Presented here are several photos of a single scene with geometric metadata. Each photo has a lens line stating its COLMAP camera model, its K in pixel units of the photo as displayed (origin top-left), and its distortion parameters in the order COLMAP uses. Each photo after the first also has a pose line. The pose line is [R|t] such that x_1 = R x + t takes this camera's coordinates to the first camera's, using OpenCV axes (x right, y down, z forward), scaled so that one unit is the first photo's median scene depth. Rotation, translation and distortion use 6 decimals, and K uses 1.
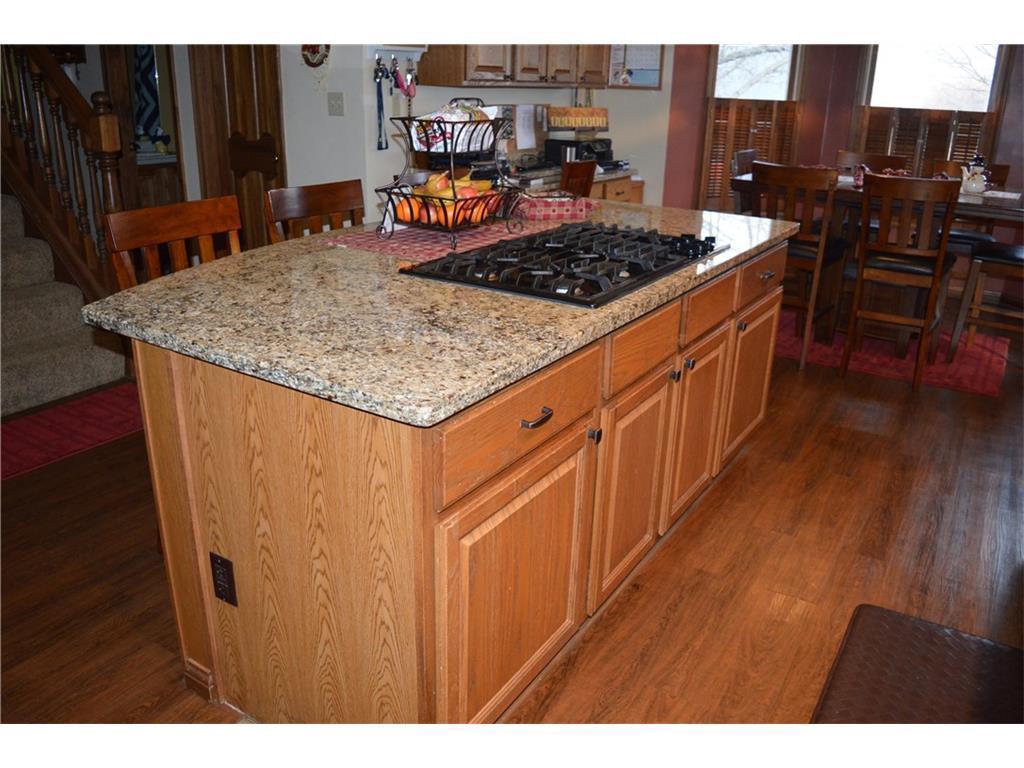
lens RADIAL K [[820.7, 0, 512.5], [0, 820.7, 374.6], [0, 0, 1]] dist [-0.094447, 0.022912]
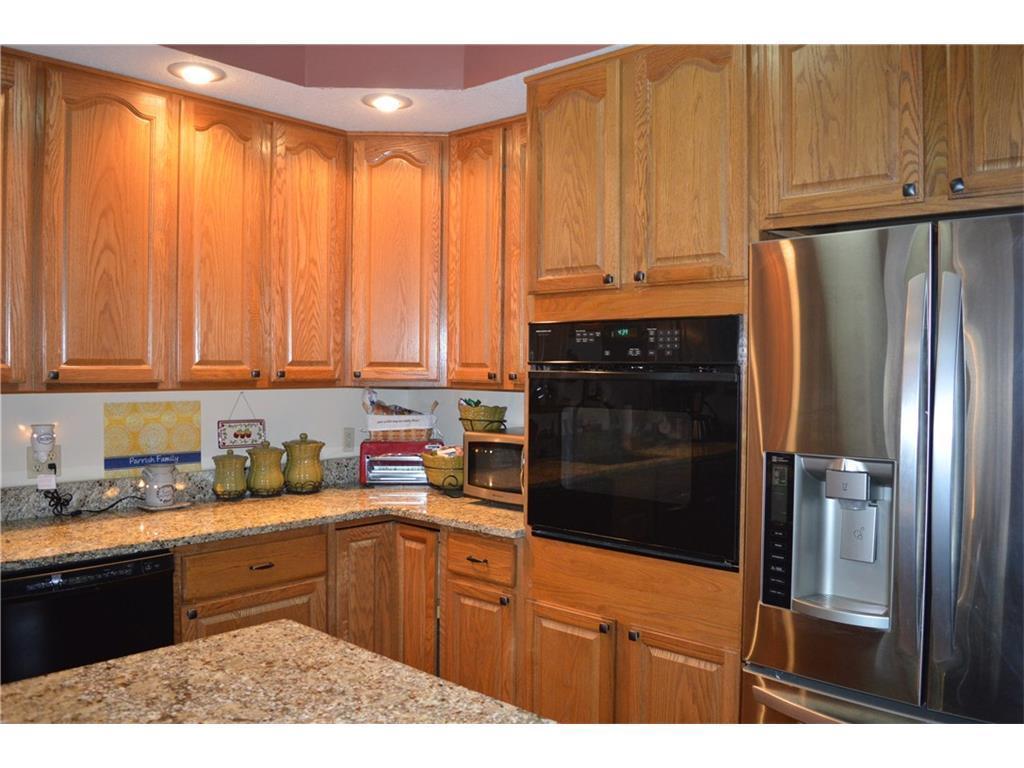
lens RADIAL K [[820.7, 0, 512.5], [0, 820.7, 374.6], [0, 0, 1]] dist [-0.094447, 0.022912]
pose [[-0.985310, -0.031330, 0.167879, -0.343410], [0.029555, 0.936912, 0.348313, -0.401124], [-0.168200, 0.348157, -0.922223, 0.985505]]
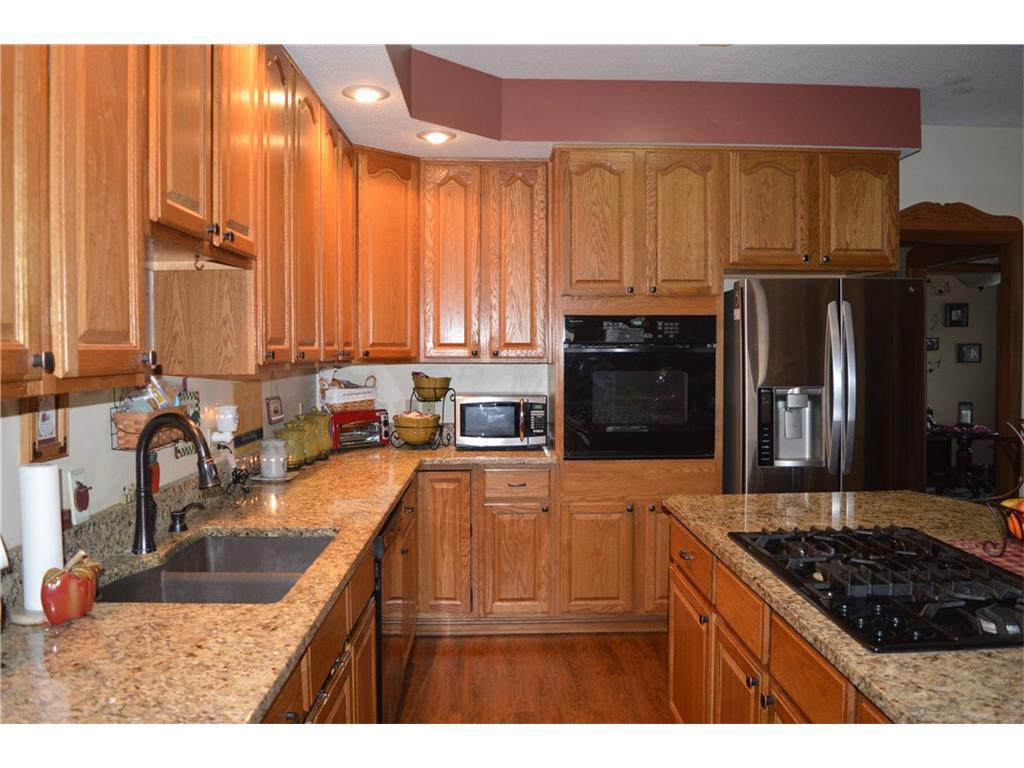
lens RADIAL K [[820.7, 0, 512.5], [0, 820.7, 374.6], [0, 0, 1]] dist [-0.094447, 0.022912]
pose [[-0.829868, -0.002838, -0.557953, 0.757698], [-0.204320, 0.932073, 0.299154, -0.434520], [0.519204, 0.362260, -0.774077, 1.174339]]
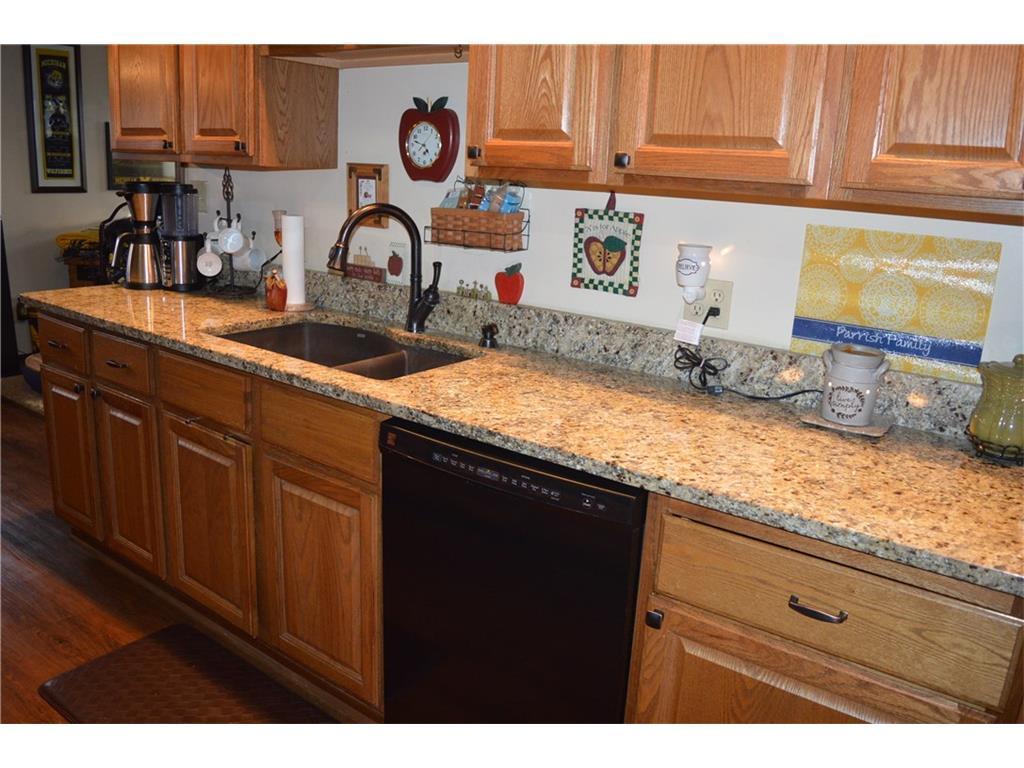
lens RADIAL K [[820.7, 0, 512.5], [0, 820.7, 374.6], [0, 0, 1]] dist [-0.094447, 0.022912]
pose [[0.065483, -0.262103, 0.962816, -0.275743], [0.293576, 0.927243, 0.232452, -0.091755], [-0.953690, 0.267438, 0.137666, 0.212411]]
